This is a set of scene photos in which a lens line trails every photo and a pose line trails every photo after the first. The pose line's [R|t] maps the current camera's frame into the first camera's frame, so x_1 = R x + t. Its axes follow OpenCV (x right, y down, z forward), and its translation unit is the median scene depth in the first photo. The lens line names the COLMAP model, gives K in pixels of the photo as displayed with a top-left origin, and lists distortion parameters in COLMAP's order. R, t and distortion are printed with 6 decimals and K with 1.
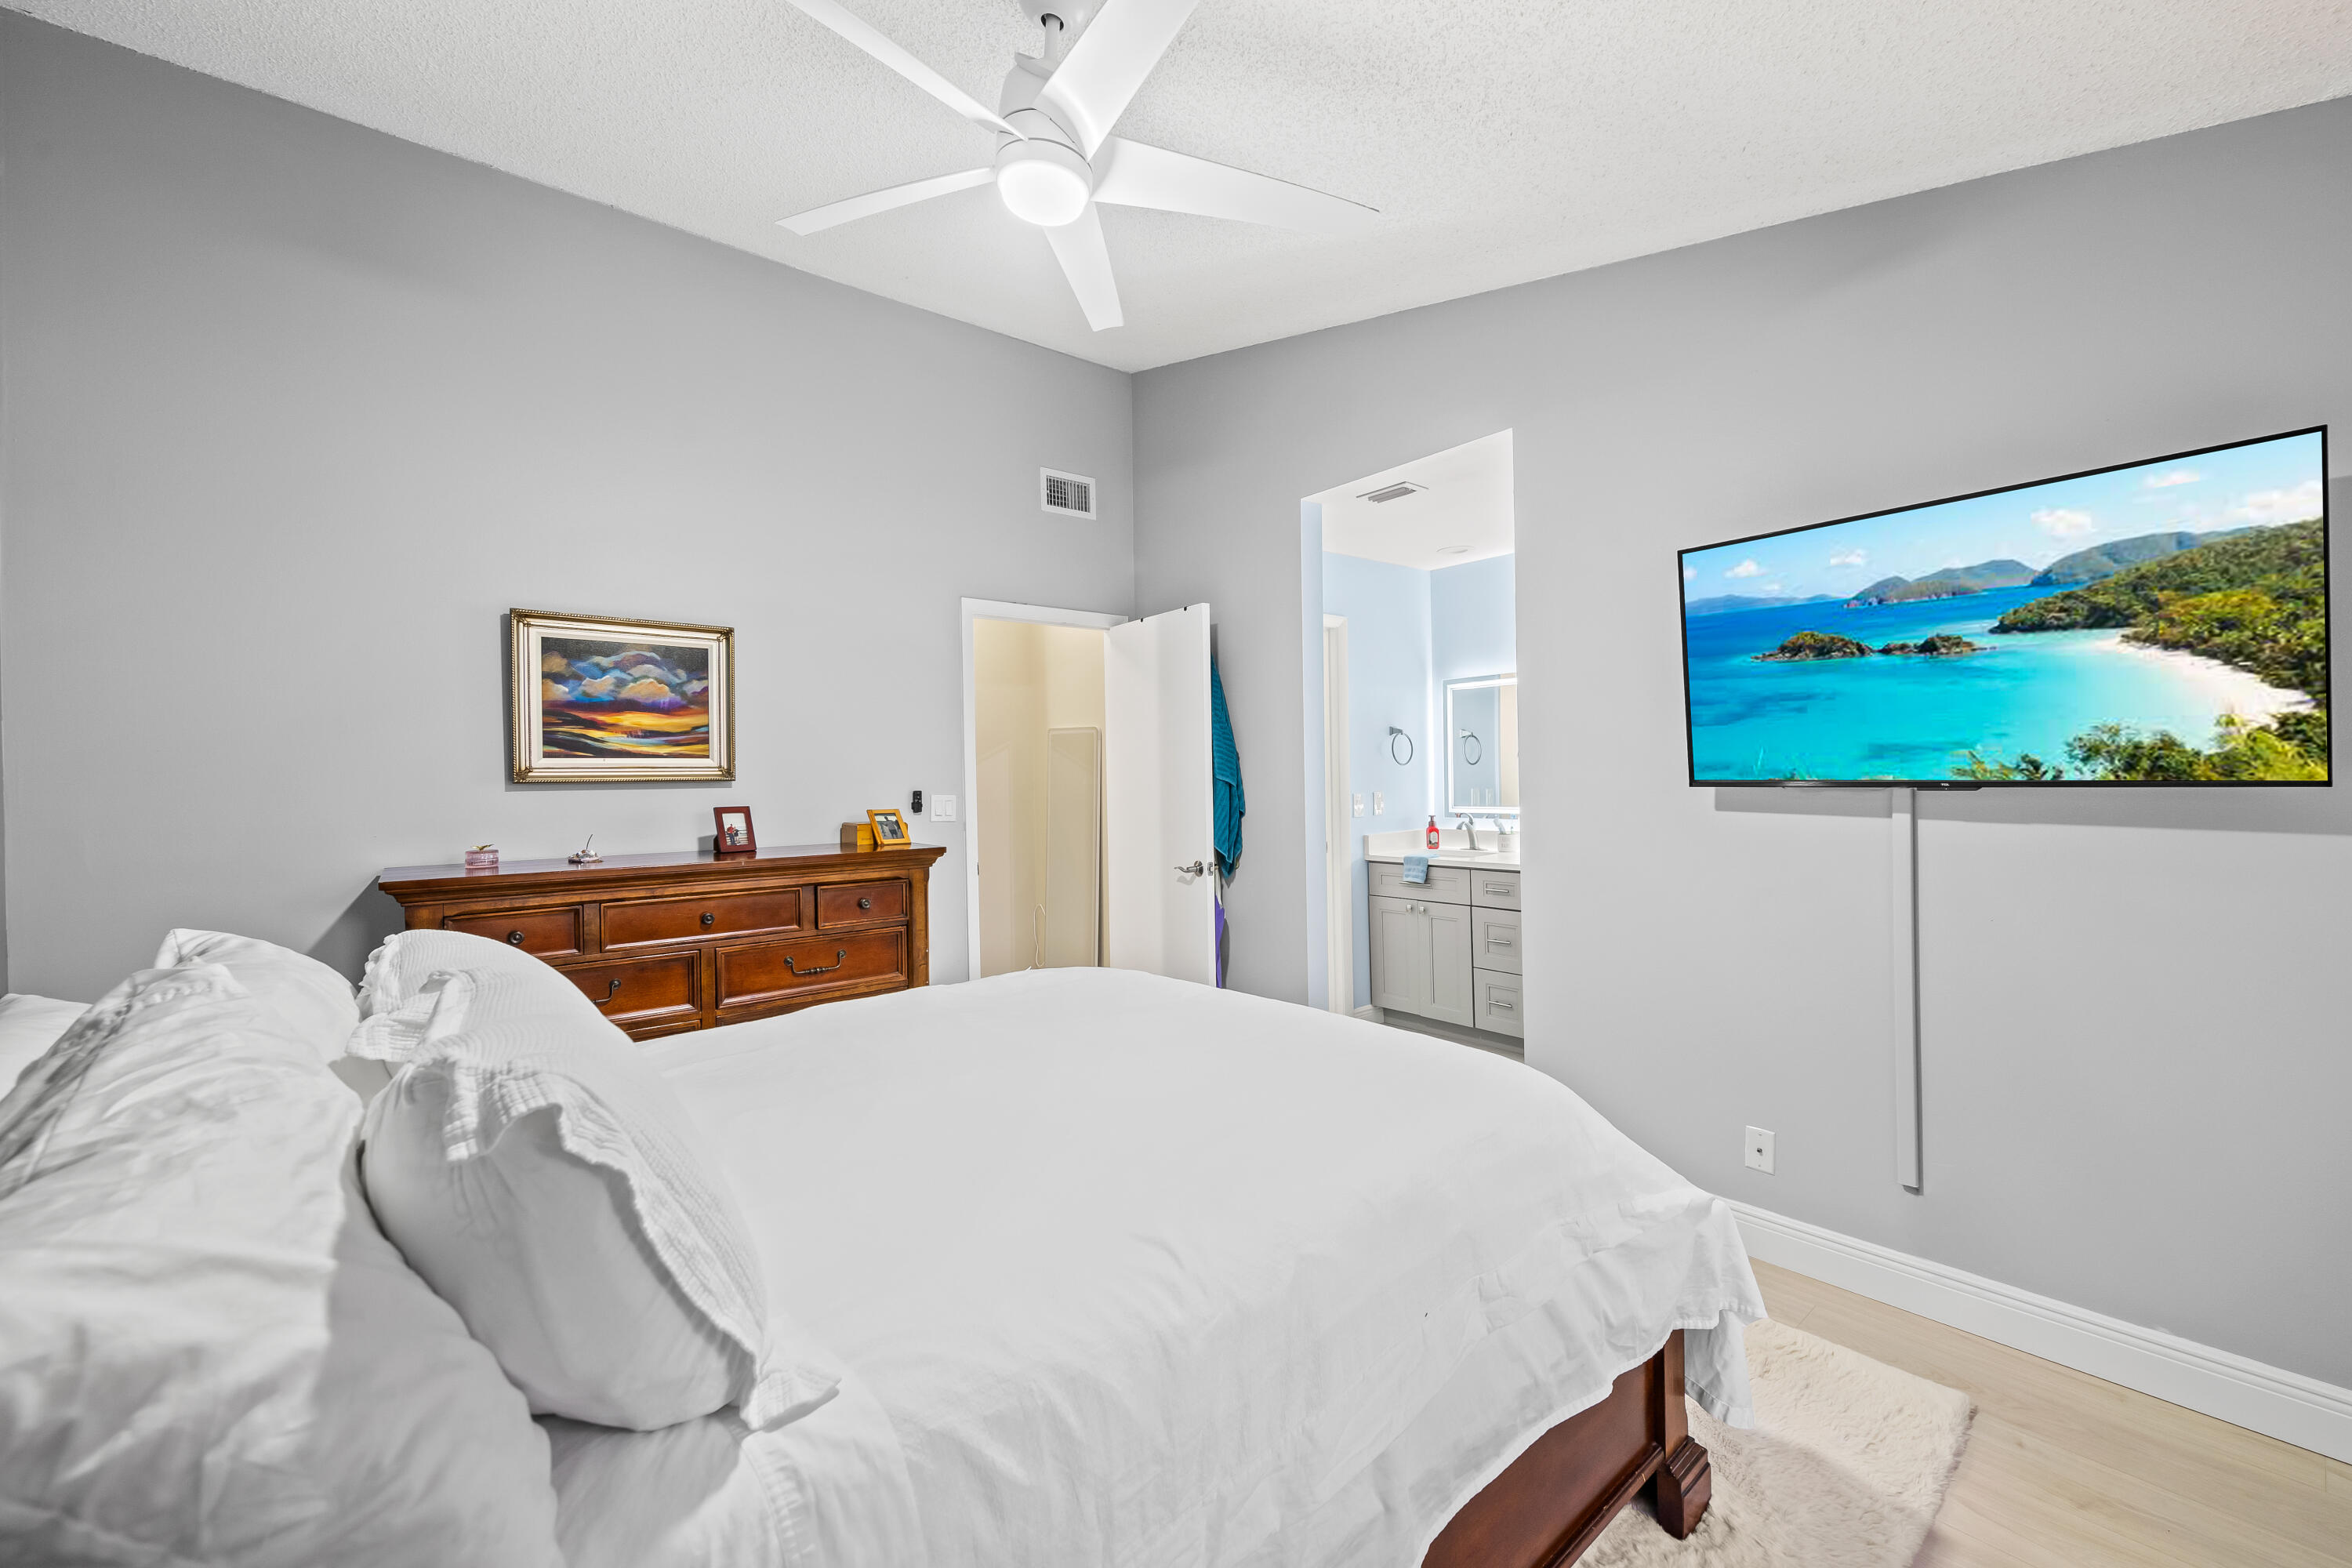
lens RADIAL K [[937.8, 0, 1182.5], [0, 937.8, 779.8], [0, 0, 1]] dist [-0.000803, -0.001989]
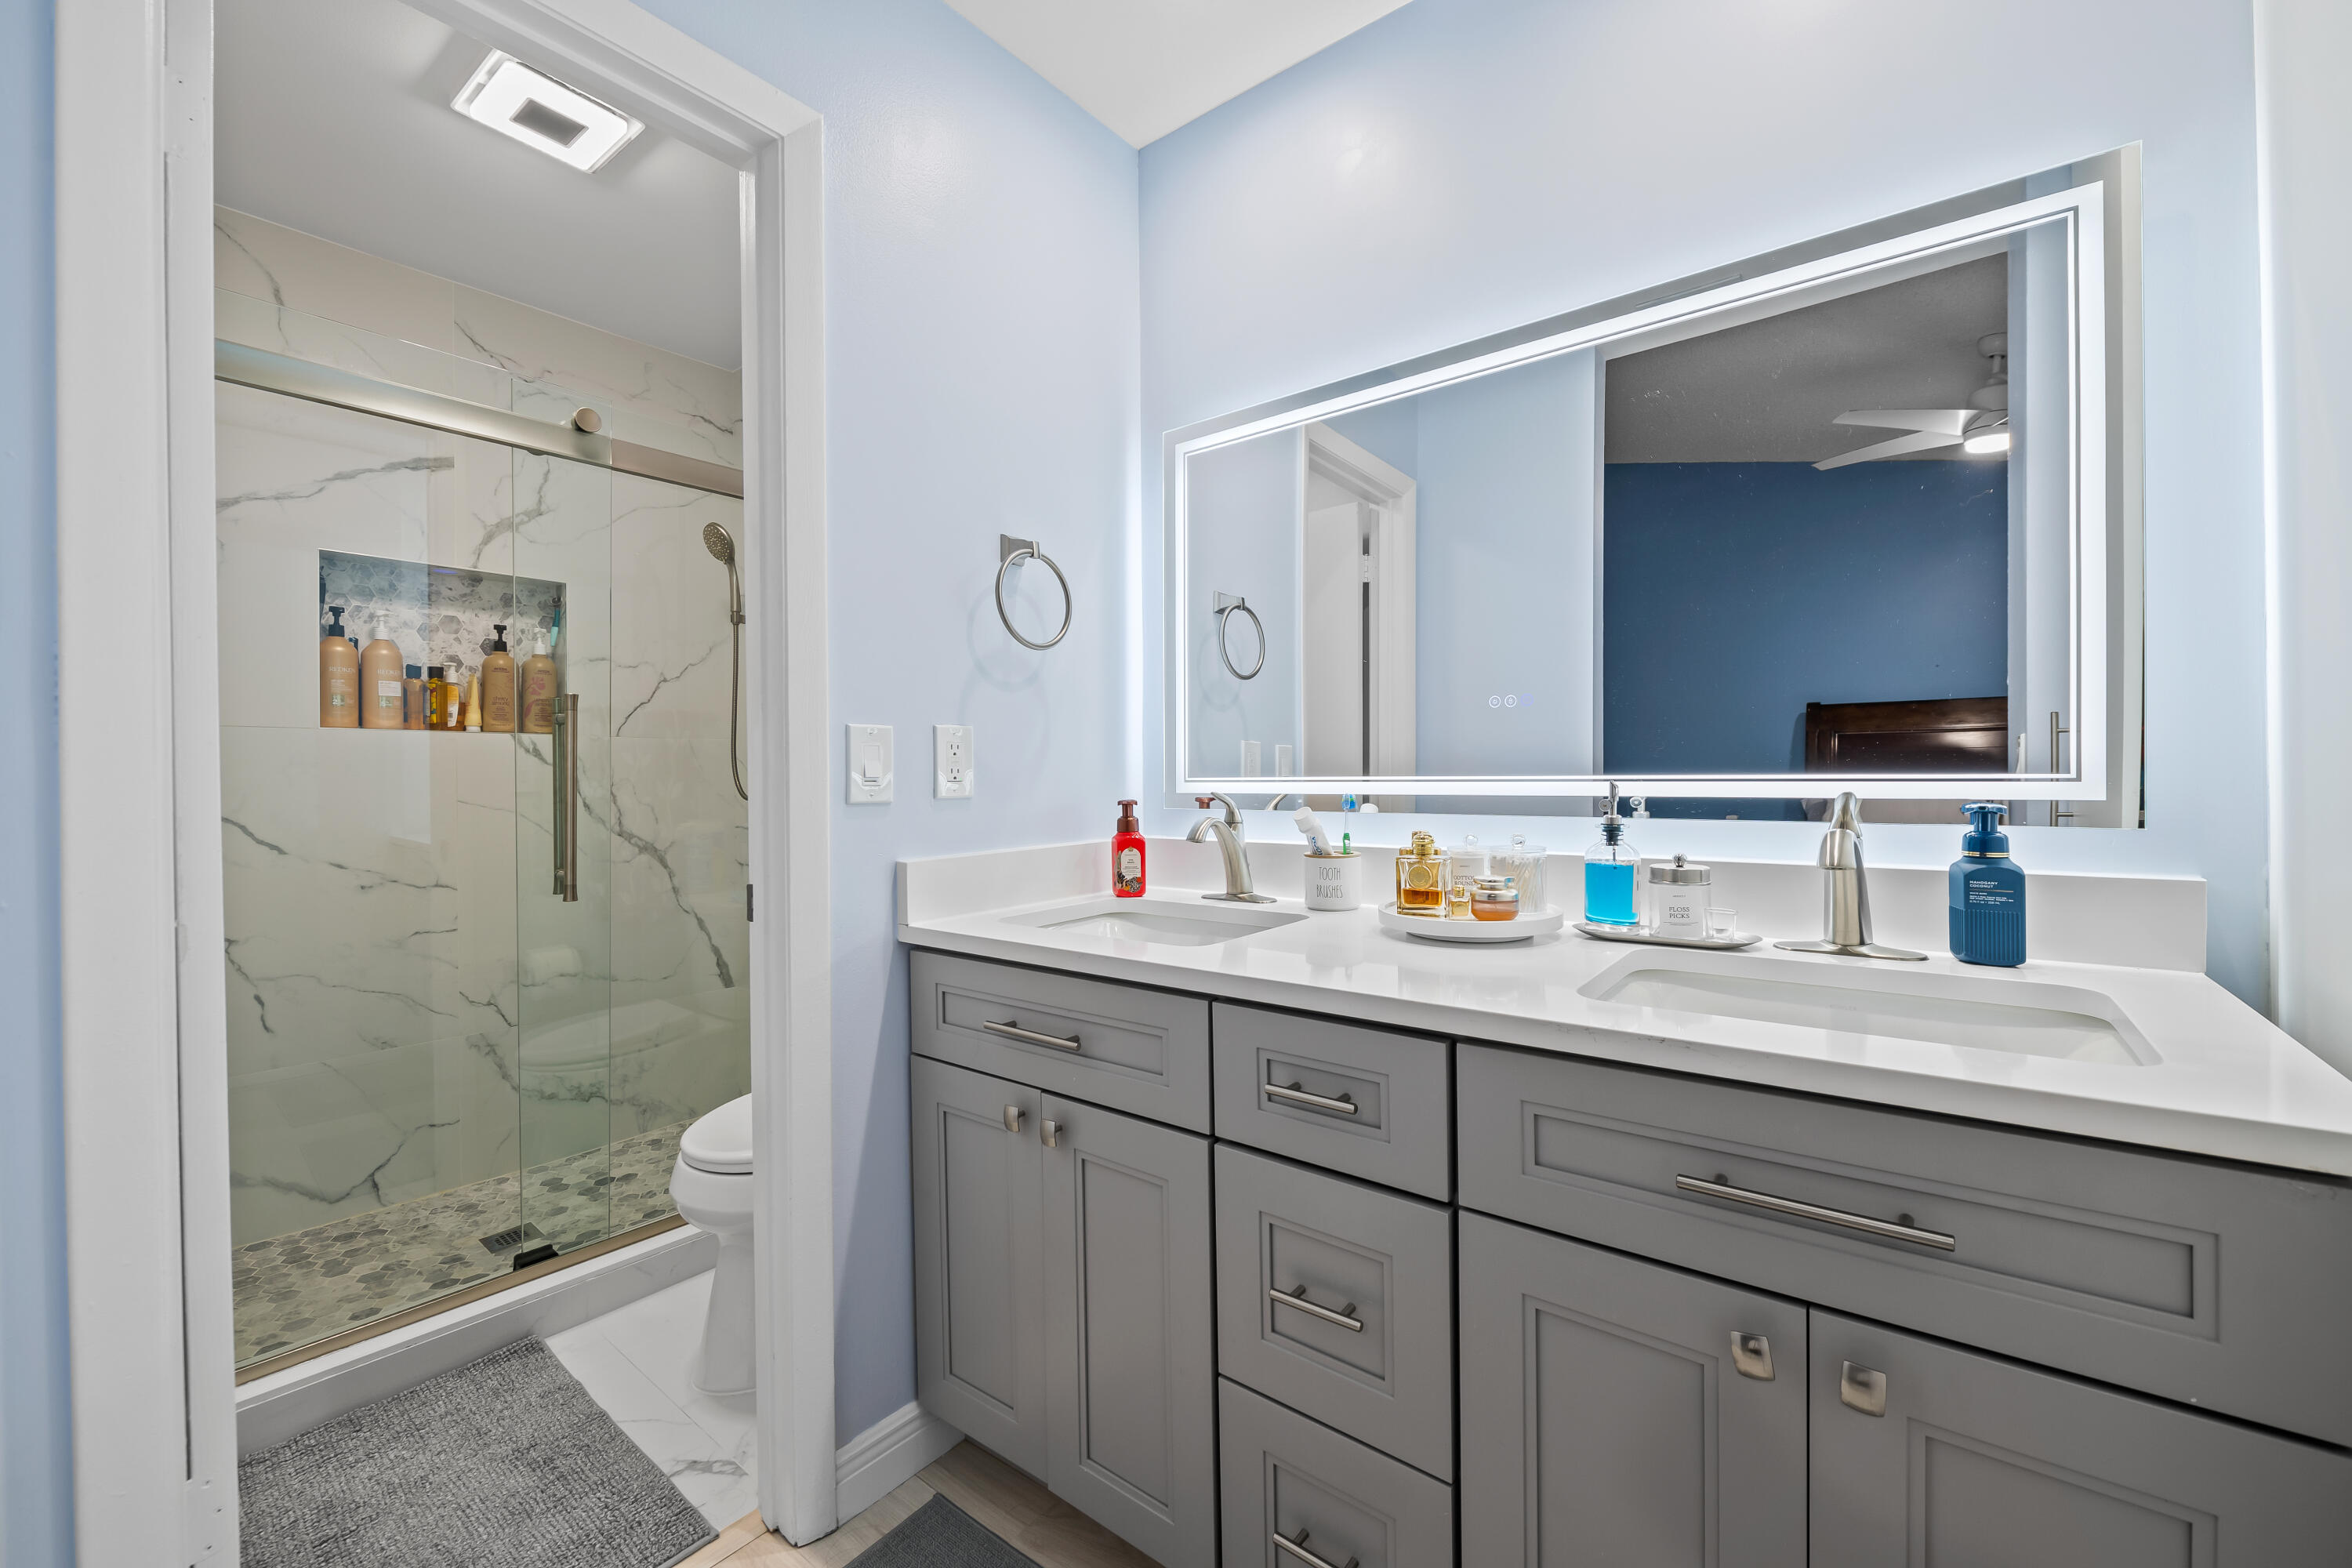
lens RADIAL K [[937.8, 0, 1168.9], [0, 937.8, 781.5], [0, 0, 1]] dist [-0.000803, -0.001989]
pose [[0.981126, 0.006882, 0.193246, 0.216606], [-0.007893, 0.999959, 0.004461, 0.029195], [-0.193208, -0.005902, 0.981140, 0.661298]]
